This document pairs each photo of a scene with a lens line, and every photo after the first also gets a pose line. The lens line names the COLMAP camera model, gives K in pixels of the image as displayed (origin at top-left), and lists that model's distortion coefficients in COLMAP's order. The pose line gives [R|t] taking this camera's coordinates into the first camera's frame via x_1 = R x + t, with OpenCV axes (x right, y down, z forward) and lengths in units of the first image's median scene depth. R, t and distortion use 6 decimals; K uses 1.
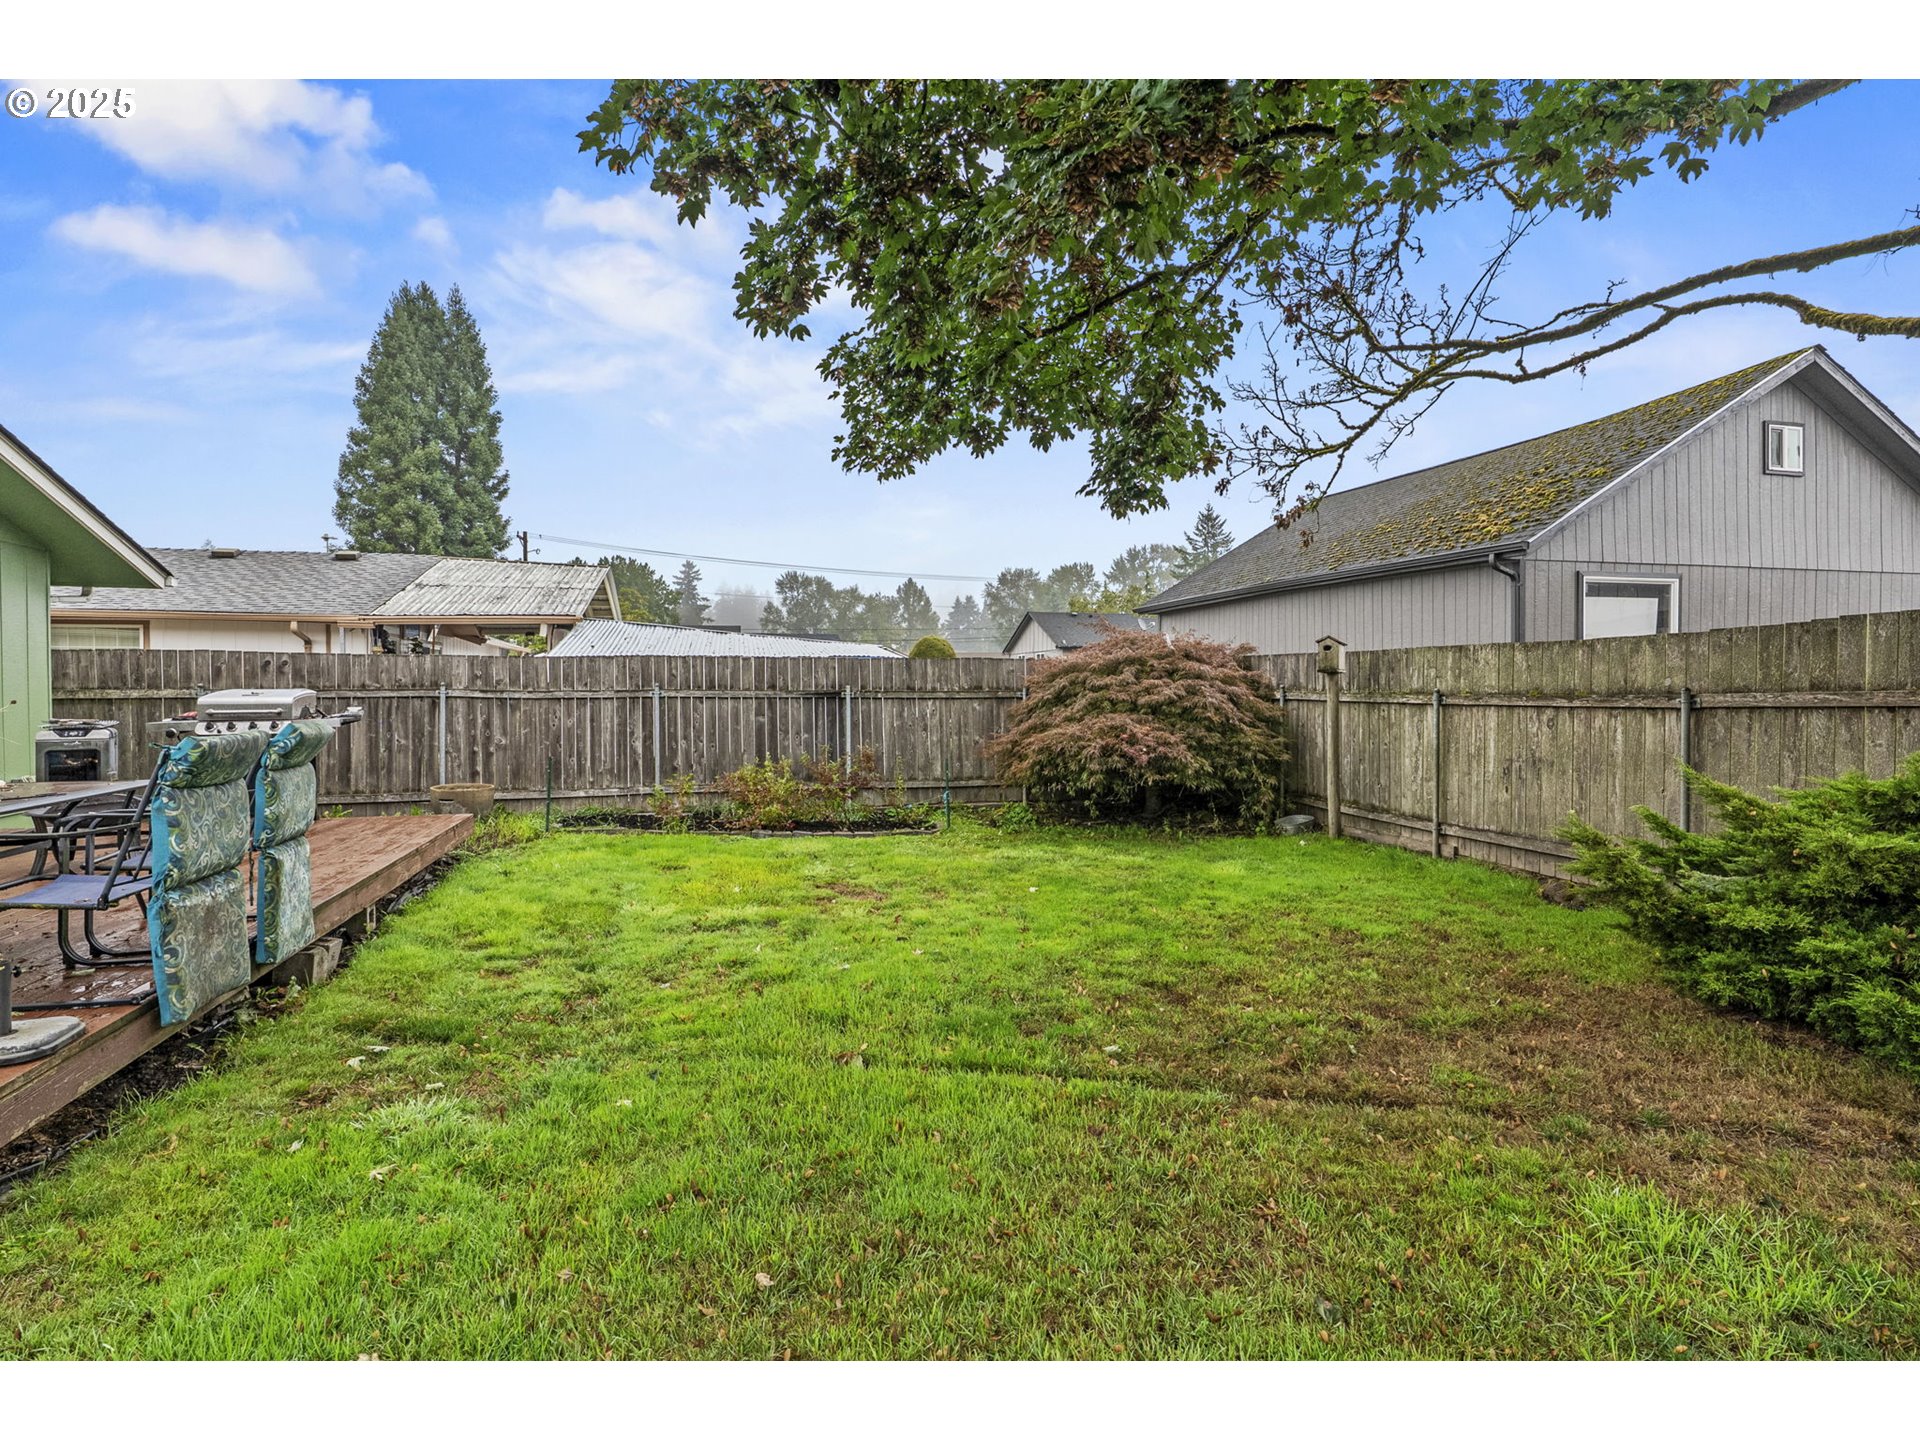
lens RADIAL K [[917.1, 0, 952.6], [0, 917.1, 710.8], [0, 0, 1]] dist [-0.006964, 0.000819]
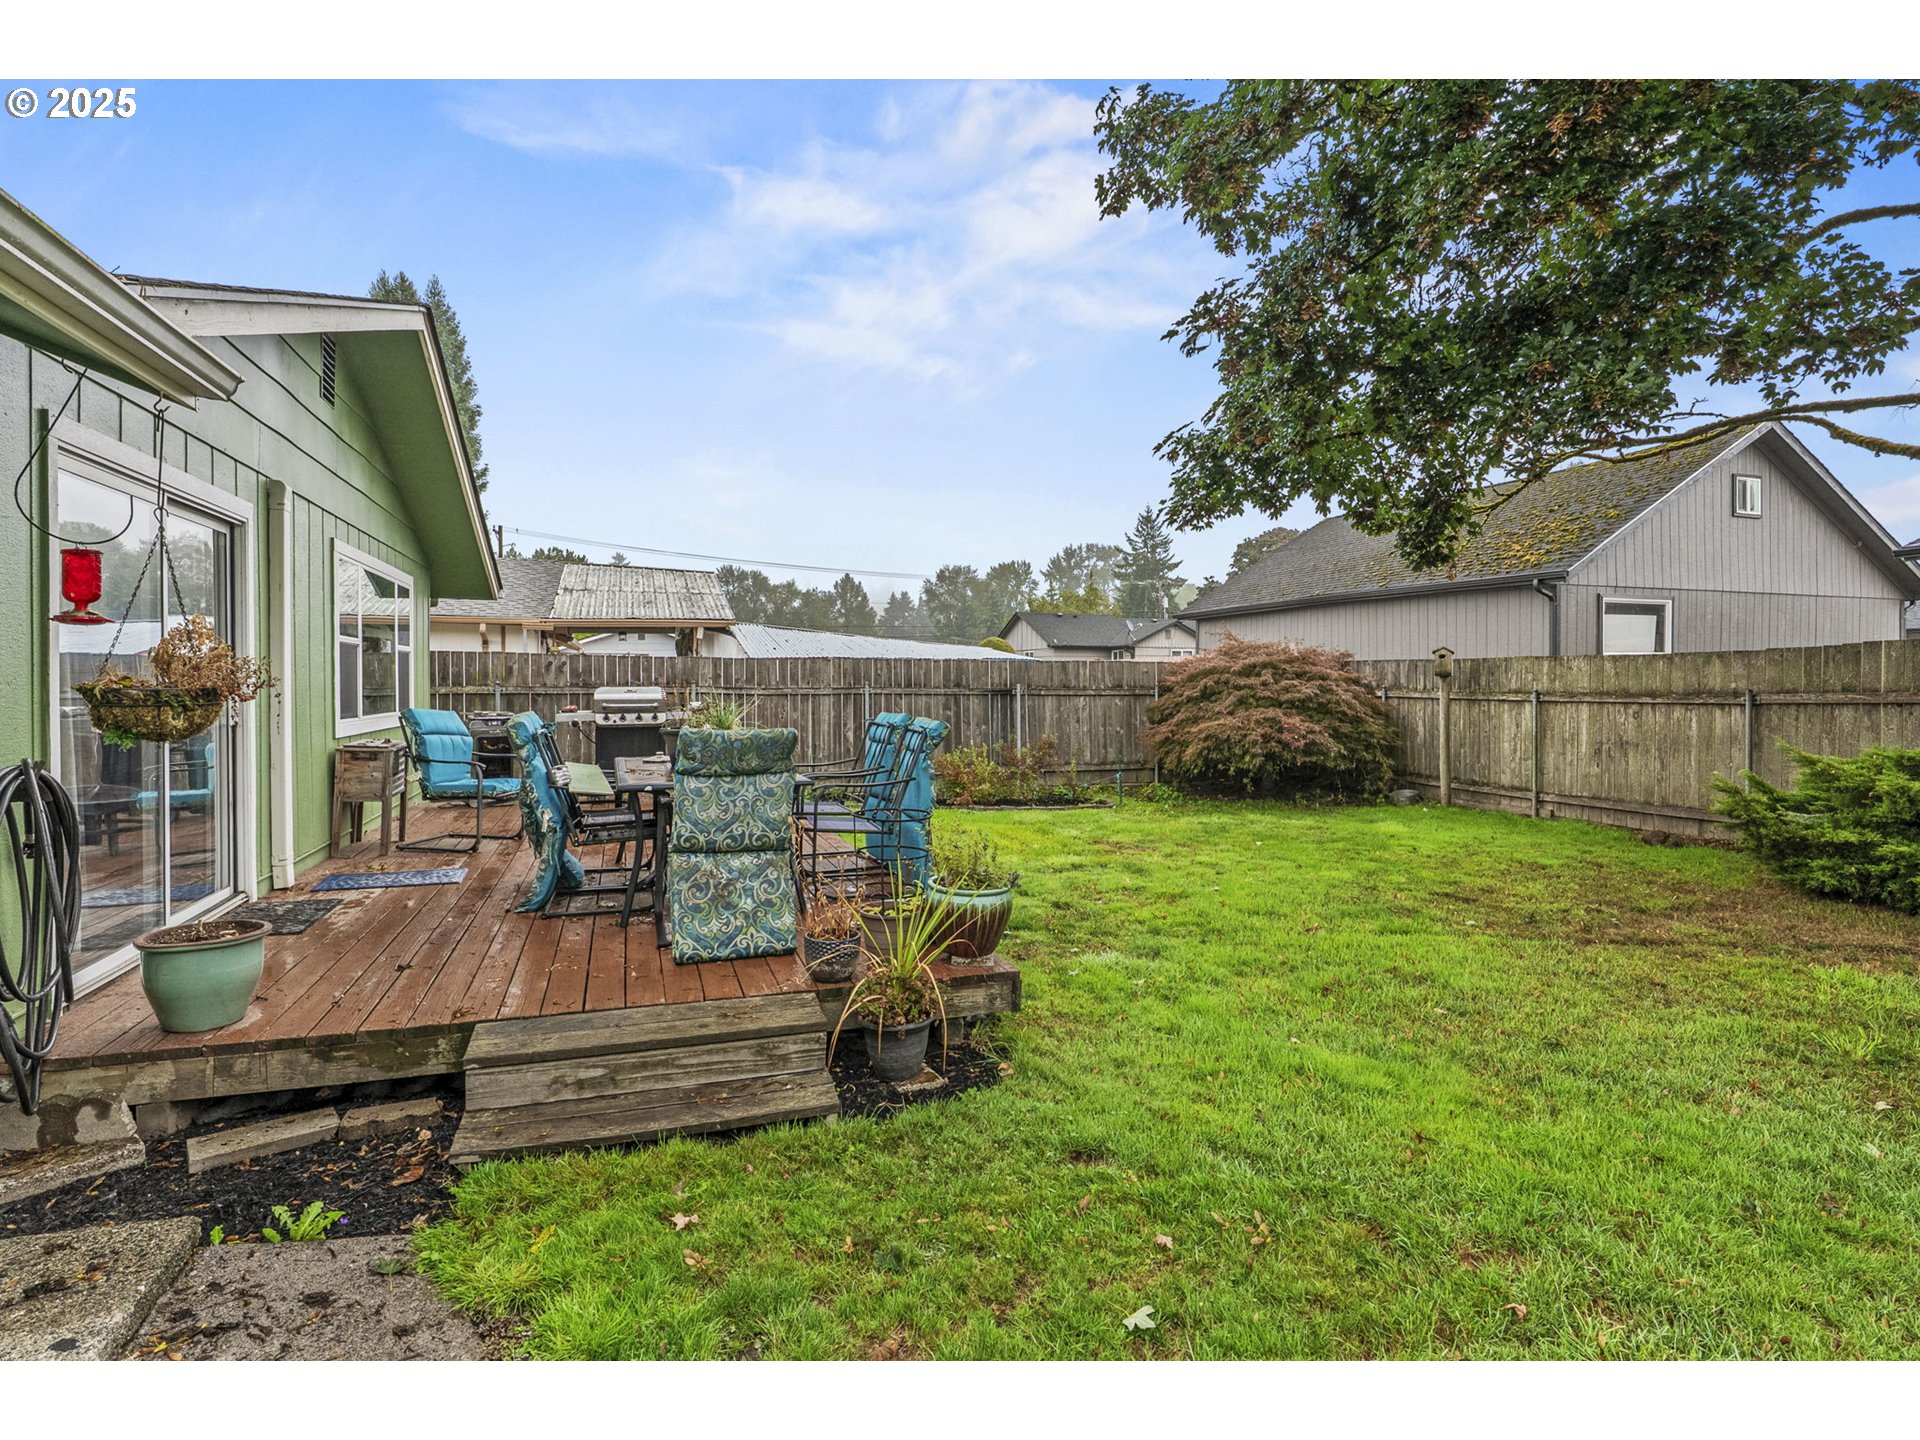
lens RADIAL K [[917.1, 0, 952.6], [0, 917.1, 710.8], [0, 0, 1]] dist [-0.006964, 0.000819]
pose [[0.996592, 0.000616, 0.082488, -0.341424], [-0.001035, 0.999987, 0.005036, 0.000947], [-0.082483, -0.005104, 0.996579, -0.193011]]
